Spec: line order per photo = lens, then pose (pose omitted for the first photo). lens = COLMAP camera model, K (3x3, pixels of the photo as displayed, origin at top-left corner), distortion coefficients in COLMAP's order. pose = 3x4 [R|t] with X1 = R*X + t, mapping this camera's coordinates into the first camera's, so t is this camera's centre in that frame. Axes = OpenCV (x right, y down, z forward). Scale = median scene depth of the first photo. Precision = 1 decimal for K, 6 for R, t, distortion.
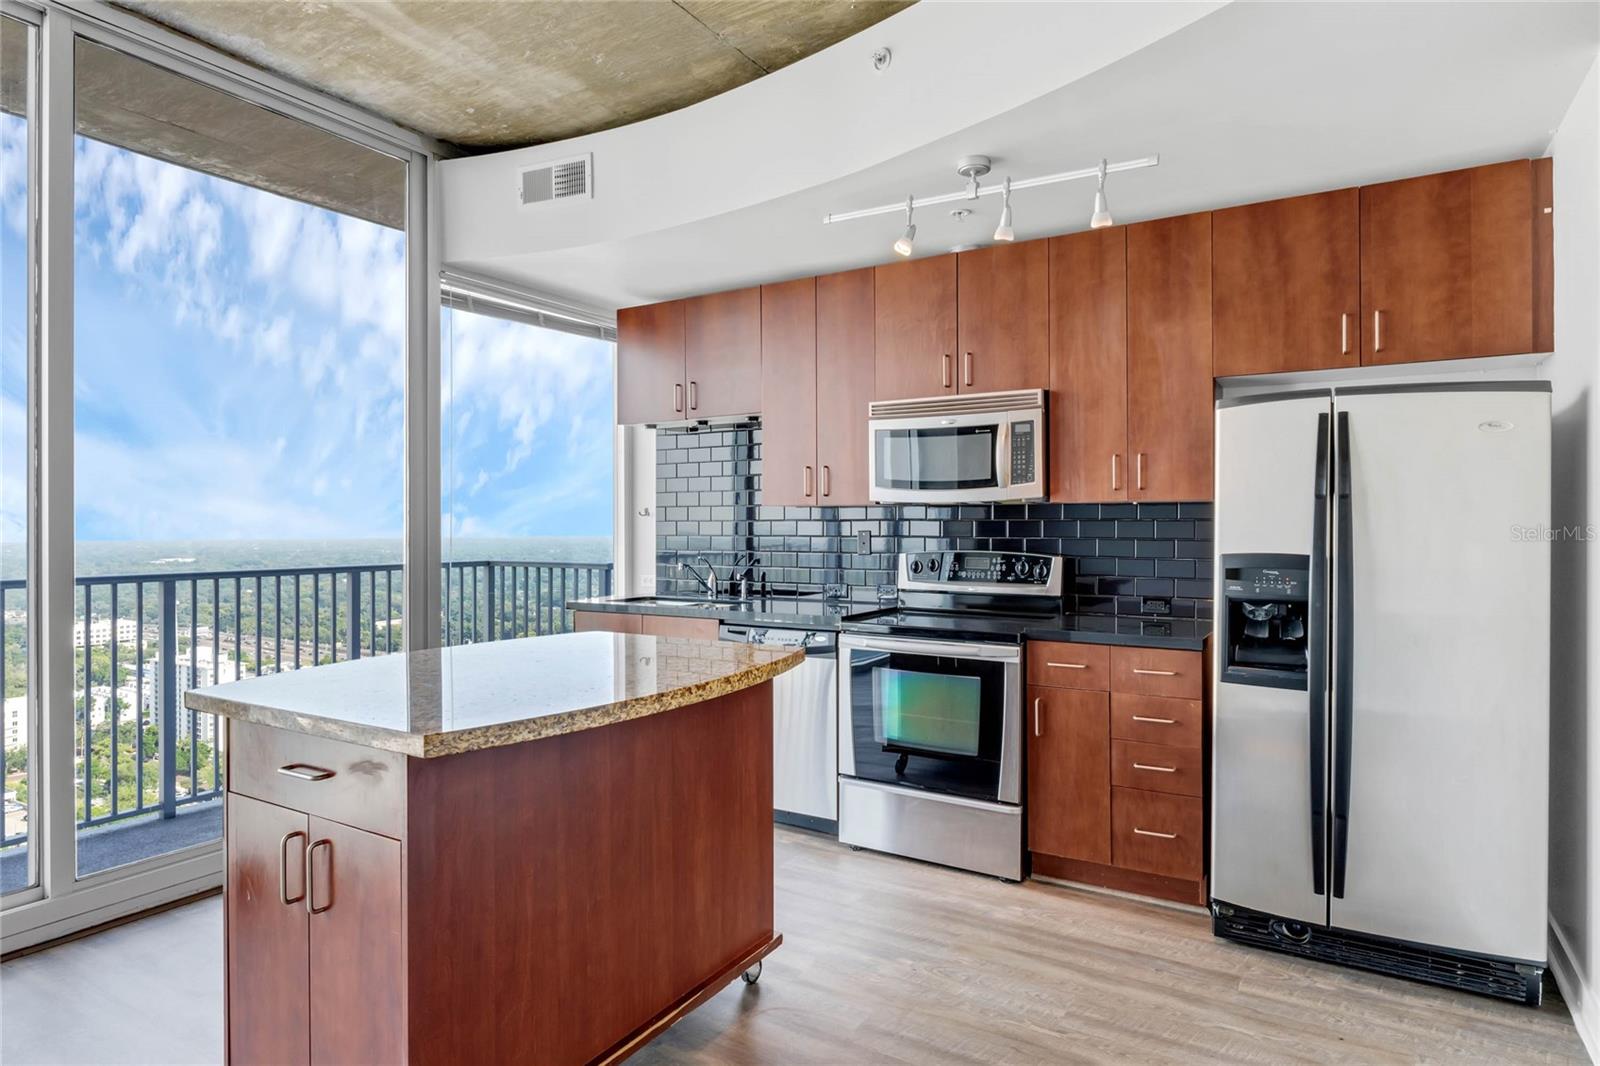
lens RADIAL K [[917.9, 0, 810.0], [0, 917.9, 524.1], [0, 0, 1]] dist [-0.005692, -0.002199]
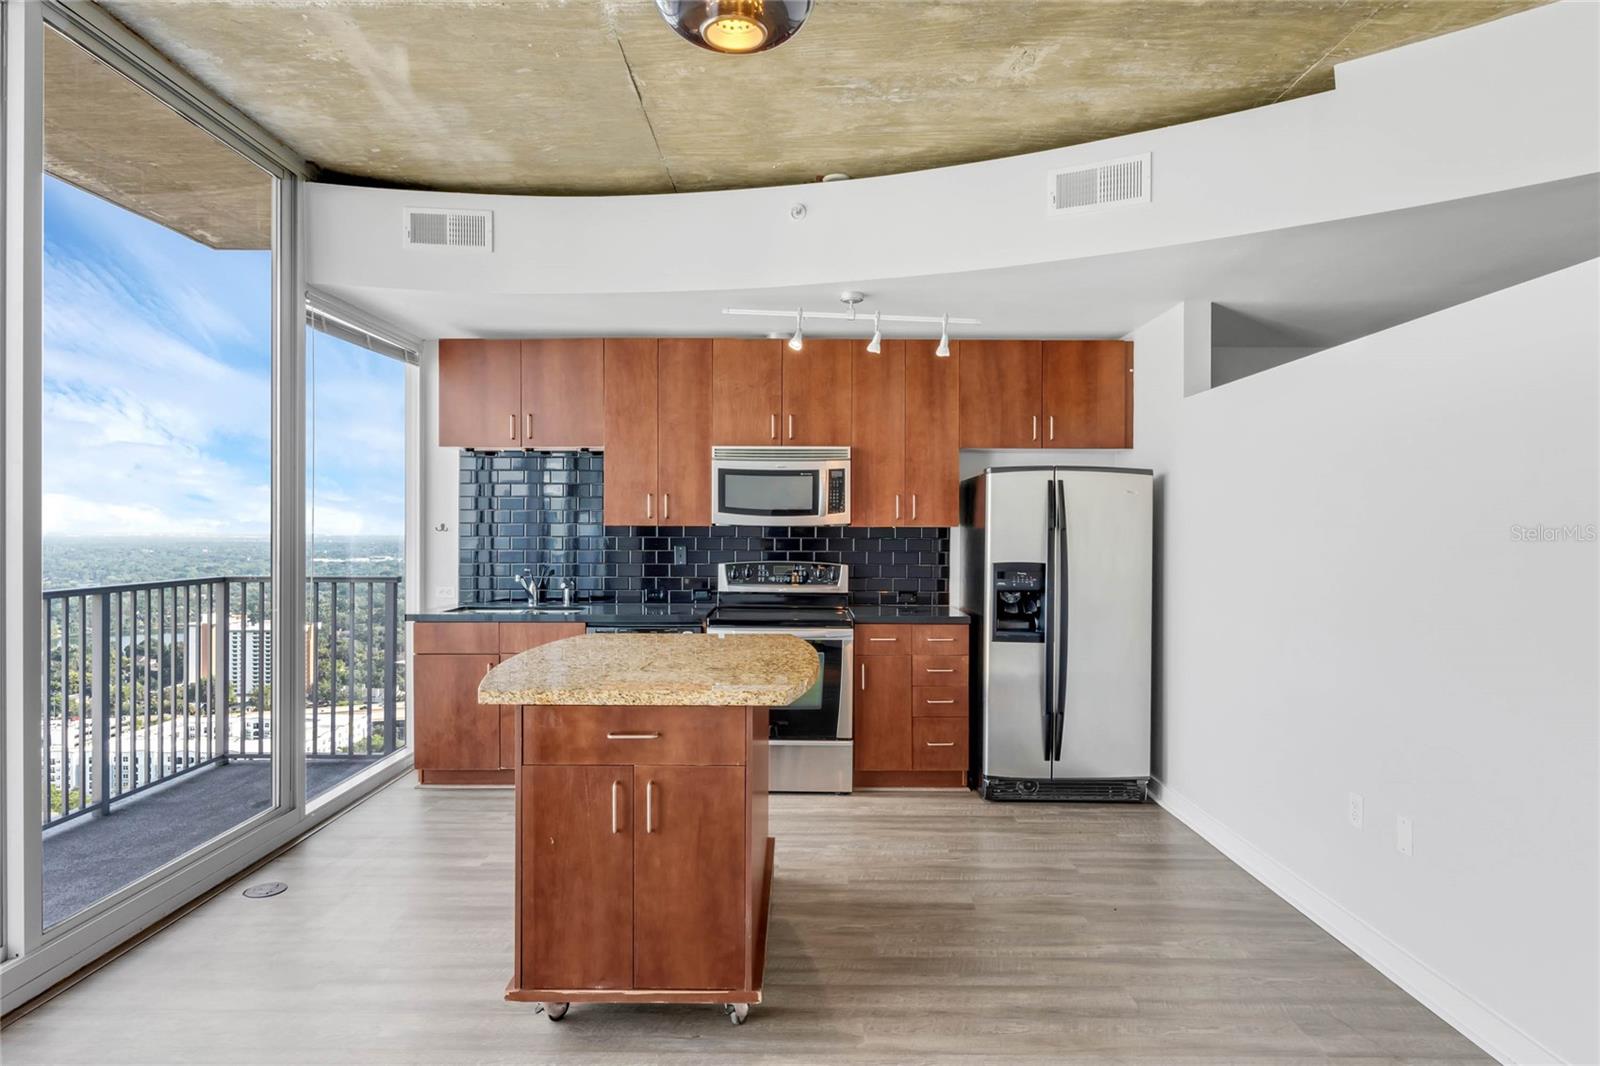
lens RADIAL K [[905.7, 0, 799.0], [0, 905.7, 530.5], [0, 0, 1]] dist [-0.006437, 0.000096]
pose [[0.856105, 0.002127, 0.516798, -0.592577], [-0.004412, 0.999985, 0.003193, -0.024757], [-0.516784, -0.005014, 0.856101, -0.172235]]
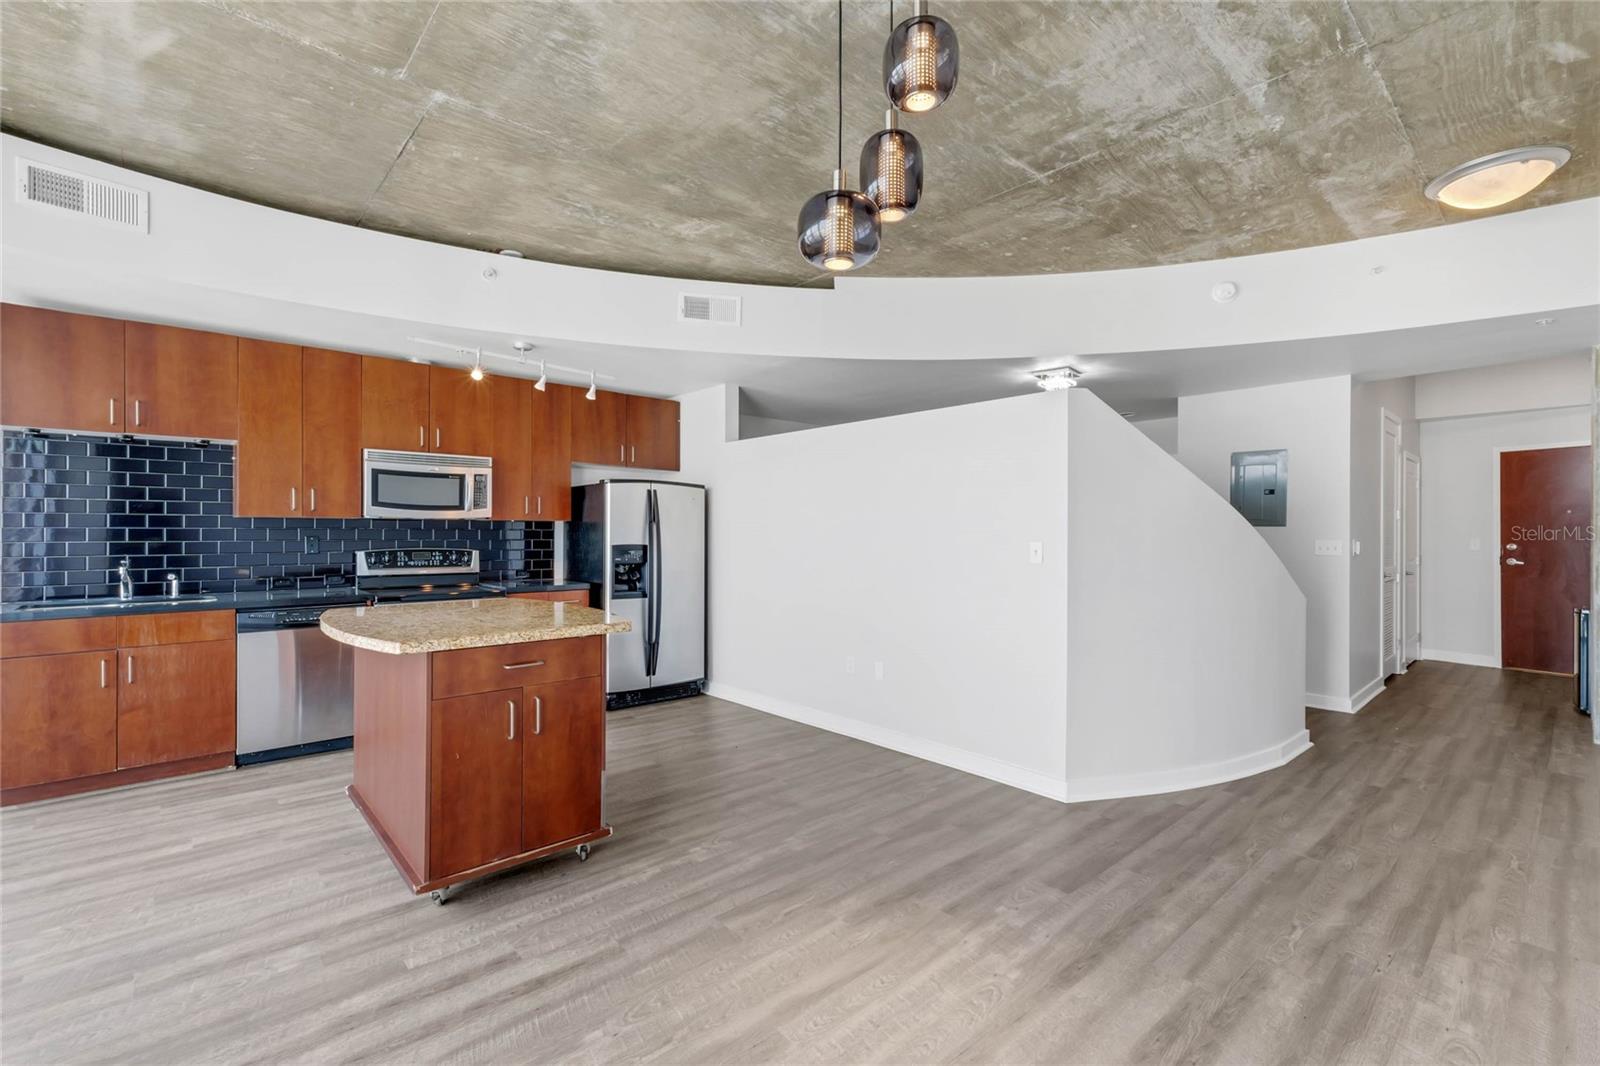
lens RADIAL K [[705.1, 0, 785.4], [0, 705.1, 529.8], [0, 0, 1]] dist [0.011651, -0.000250]
pose [[0.299841, 0.004738, 0.953978, -1.009032], [-0.004253, 0.999984, -0.003630, -0.001584], [-0.953980, -0.002969, 0.299856, 0.027314]]
